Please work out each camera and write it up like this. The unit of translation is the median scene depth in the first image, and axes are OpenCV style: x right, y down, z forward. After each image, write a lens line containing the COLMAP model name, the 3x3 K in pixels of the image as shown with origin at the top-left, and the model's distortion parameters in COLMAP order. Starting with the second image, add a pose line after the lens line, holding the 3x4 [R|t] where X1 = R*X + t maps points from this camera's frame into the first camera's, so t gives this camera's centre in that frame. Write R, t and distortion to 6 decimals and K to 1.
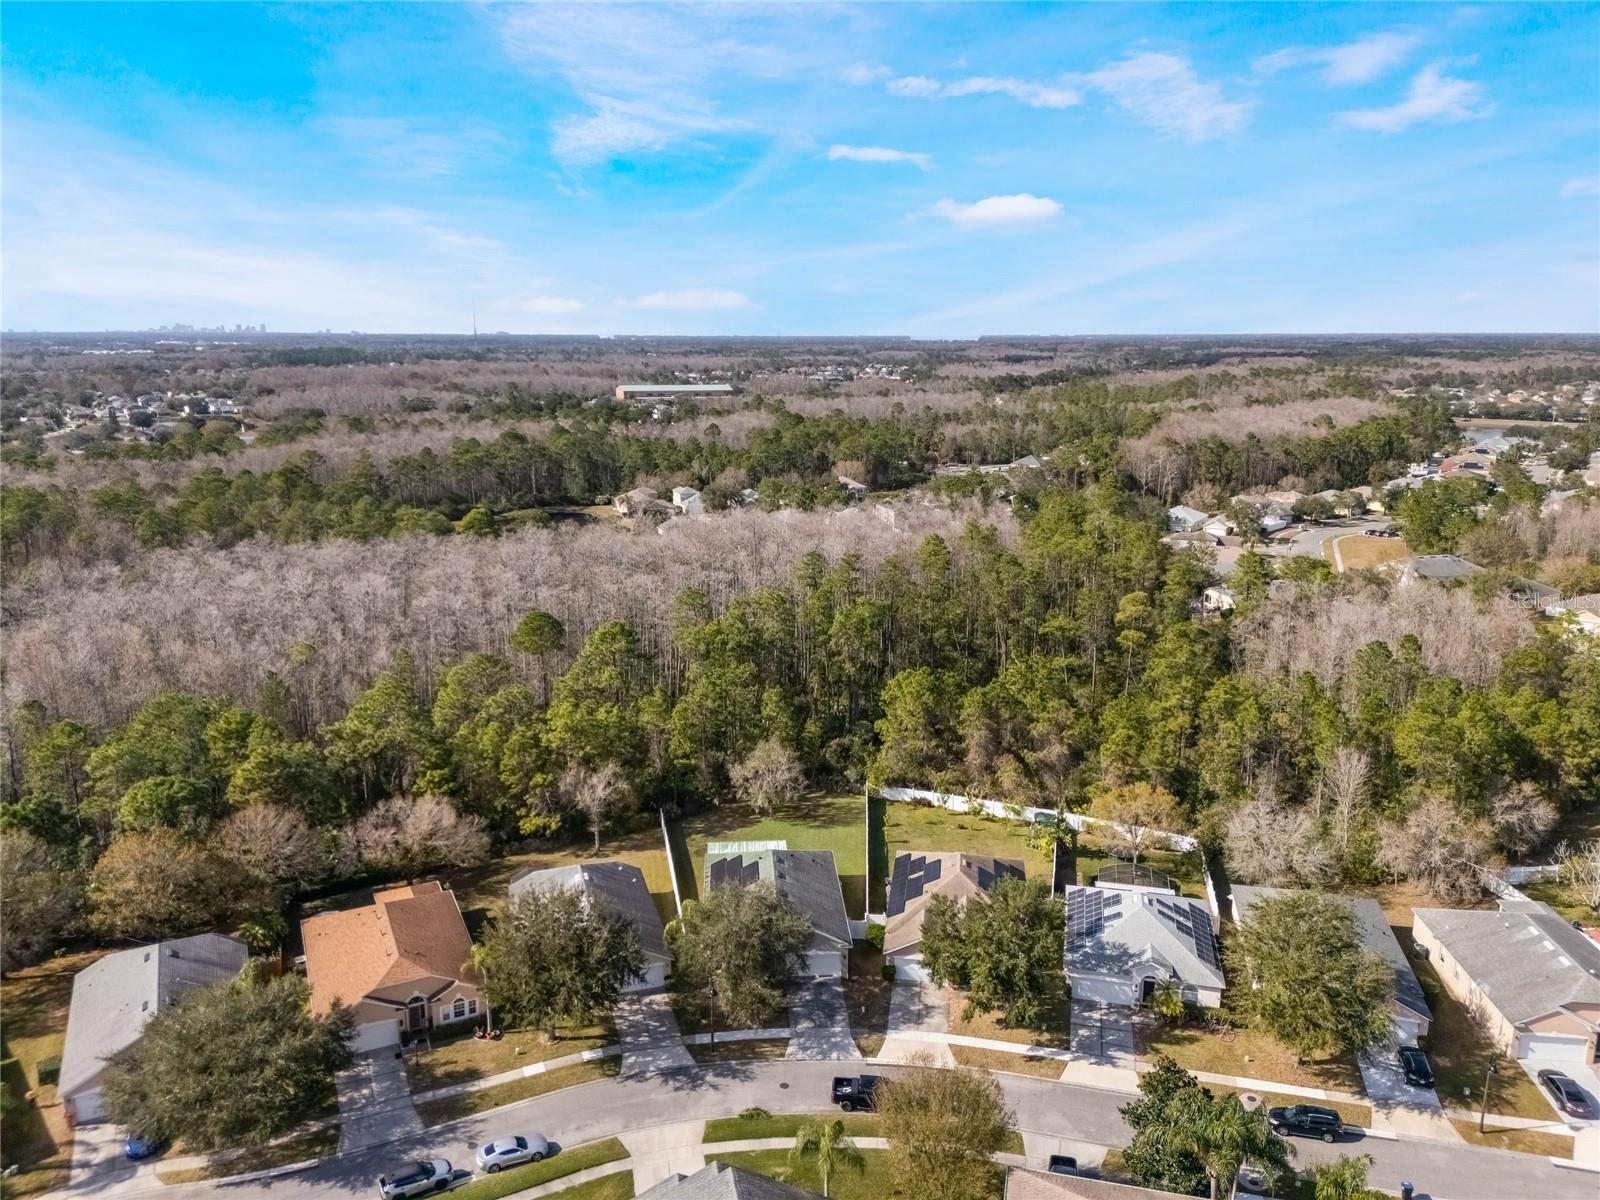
lens RADIAL K [[1182.2, 0, 794.6], [0, 1182.2, 595.7], [0, 0, 1]] dist [0.096424, -0.105484]
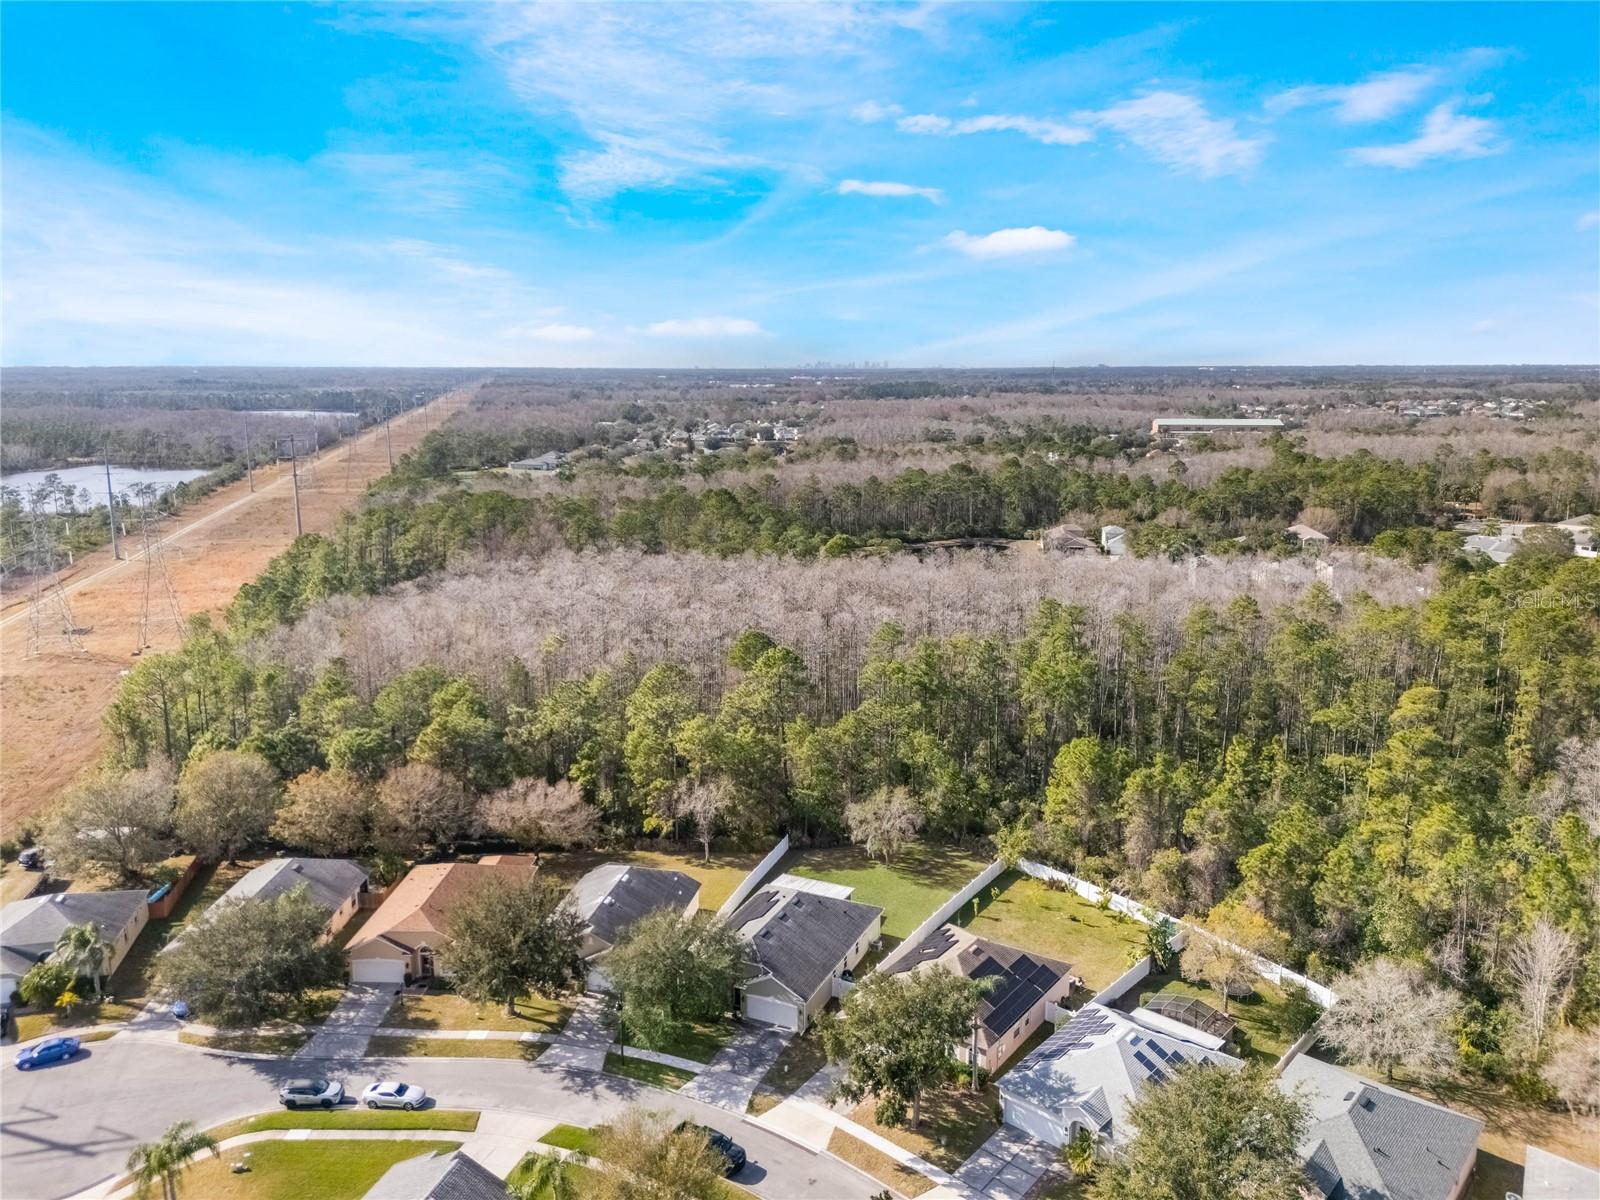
lens RADIAL K [[1182.2, 0, 794.6], [0, 1182.2, 595.7], [0, 0, 1]] dist [0.096424, -0.105484]
pose [[0.879384, 0.090295, -0.467473, 0.378346], [-0.102444, 0.994739, -0.000574, -0.026410], [0.464961, 0.048394, 0.884007, 0.102711]]
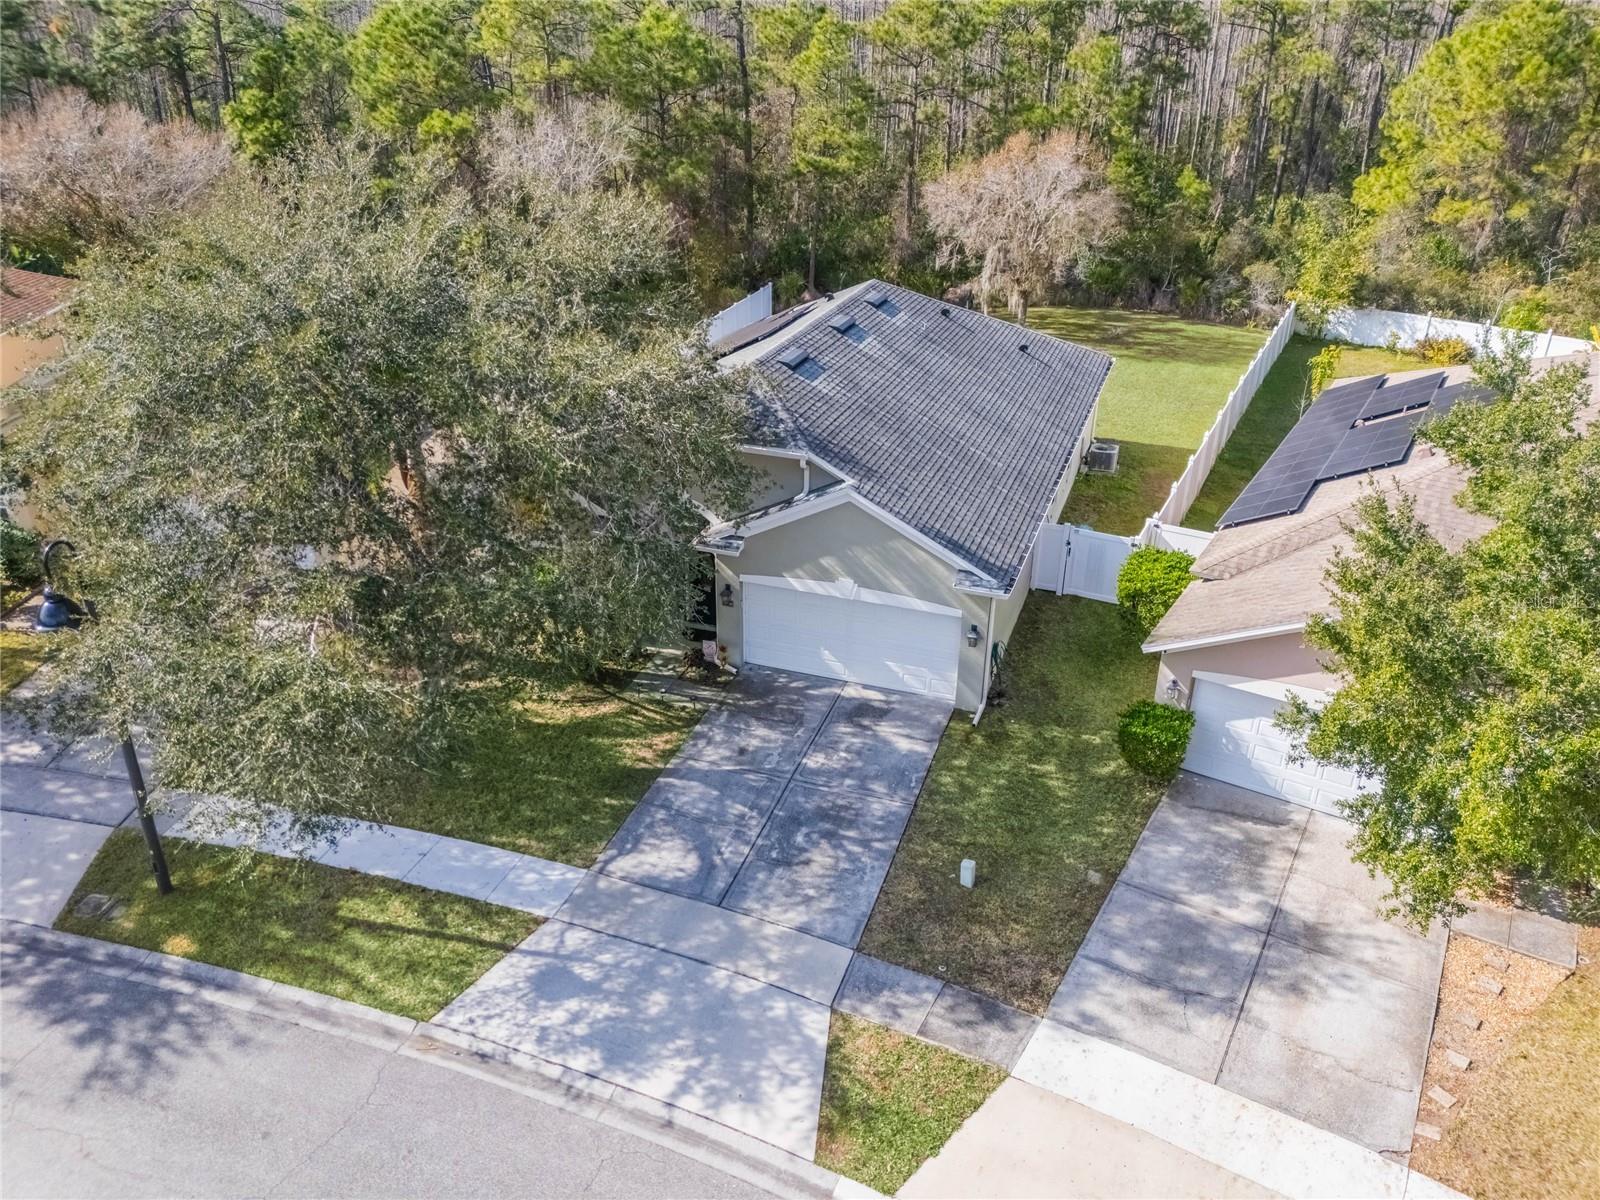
lens RADIAL K [[1171.7, 0, 812.7], [0, 1171.7, 604.0], [0, 0, 1]] dist [0.060549, -0.042311]
pose [[0.923421, 0.181803, -0.337995, 0.073672], [-0.099568, 0.964014, 0.246504, 0.200864], [0.370647, -0.193973, 0.908292, 0.643235]]
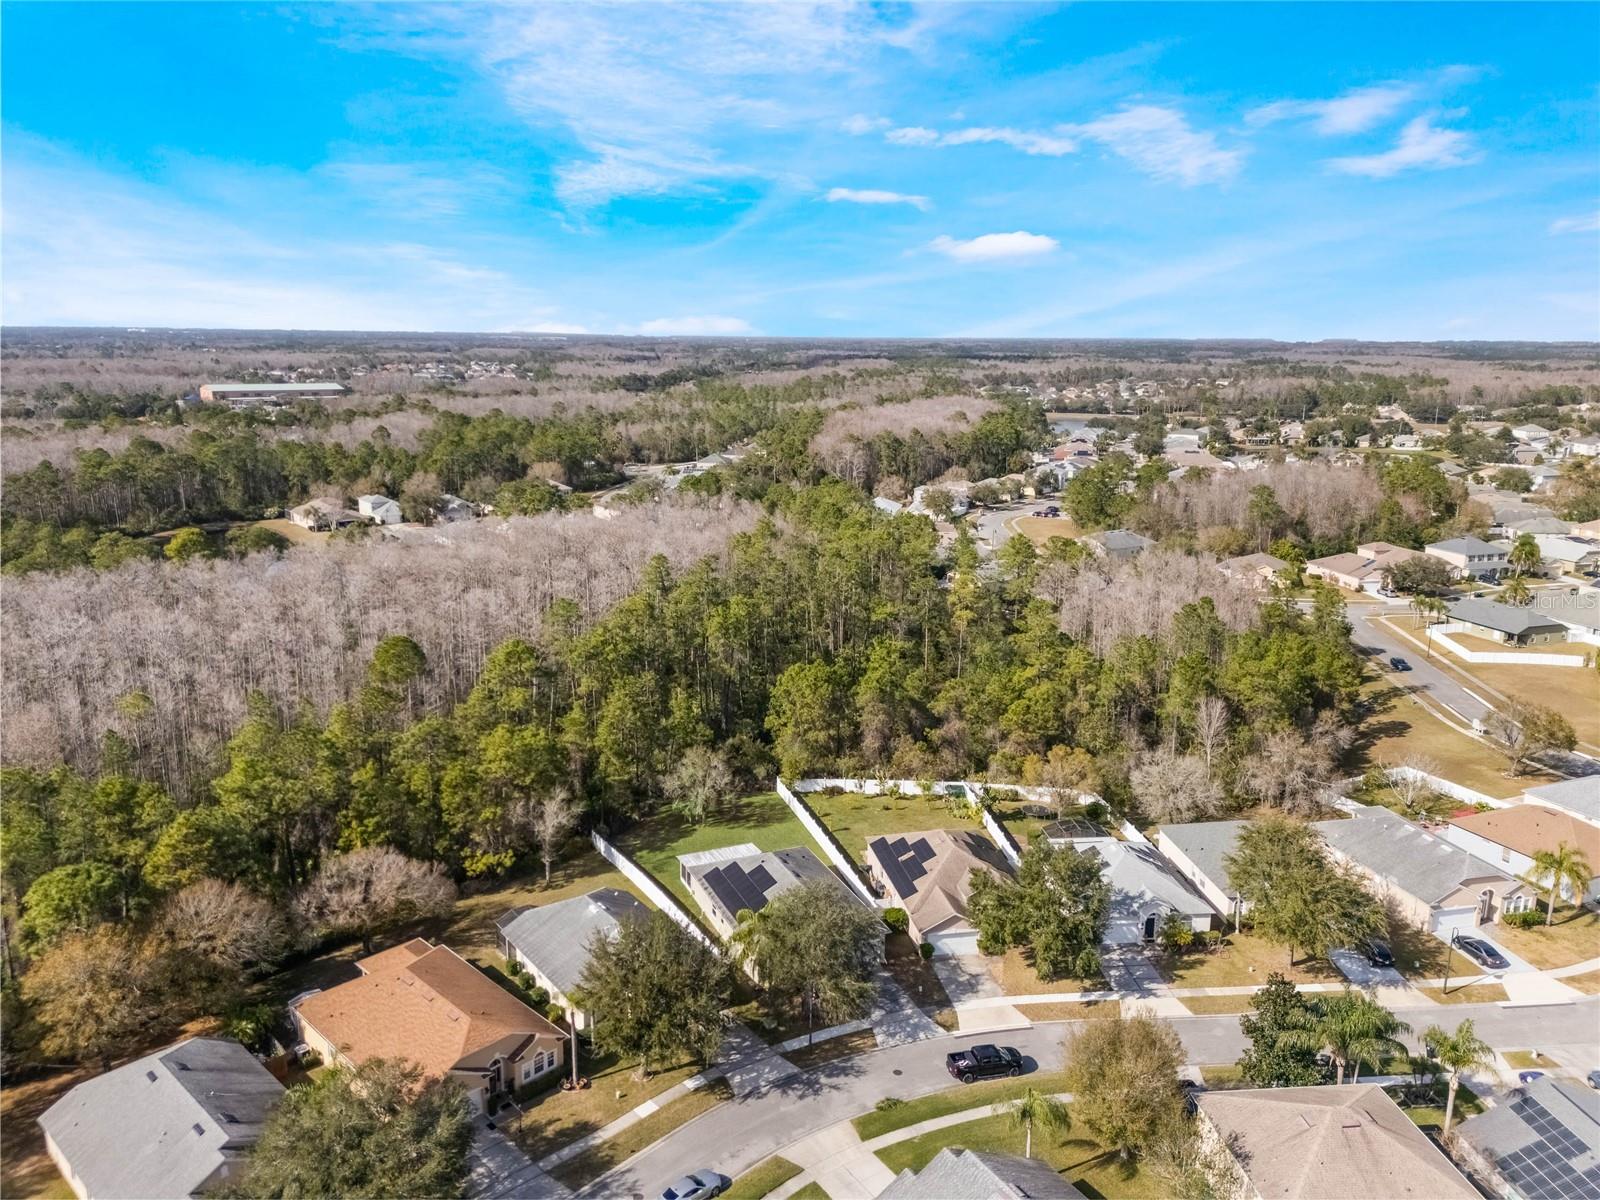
lens RADIAL K [[1183.6, 0, 794.6], [0, 1183.6, 600.1], [0, 0, 1]] dist [0.131092, -0.200136]
pose [[0.939985, -0.067696, 0.334433, -0.290750], [0.066456, 0.997674, 0.015164, -0.009673], [-0.334682, 0.007971, 0.942298, 0.044160]]
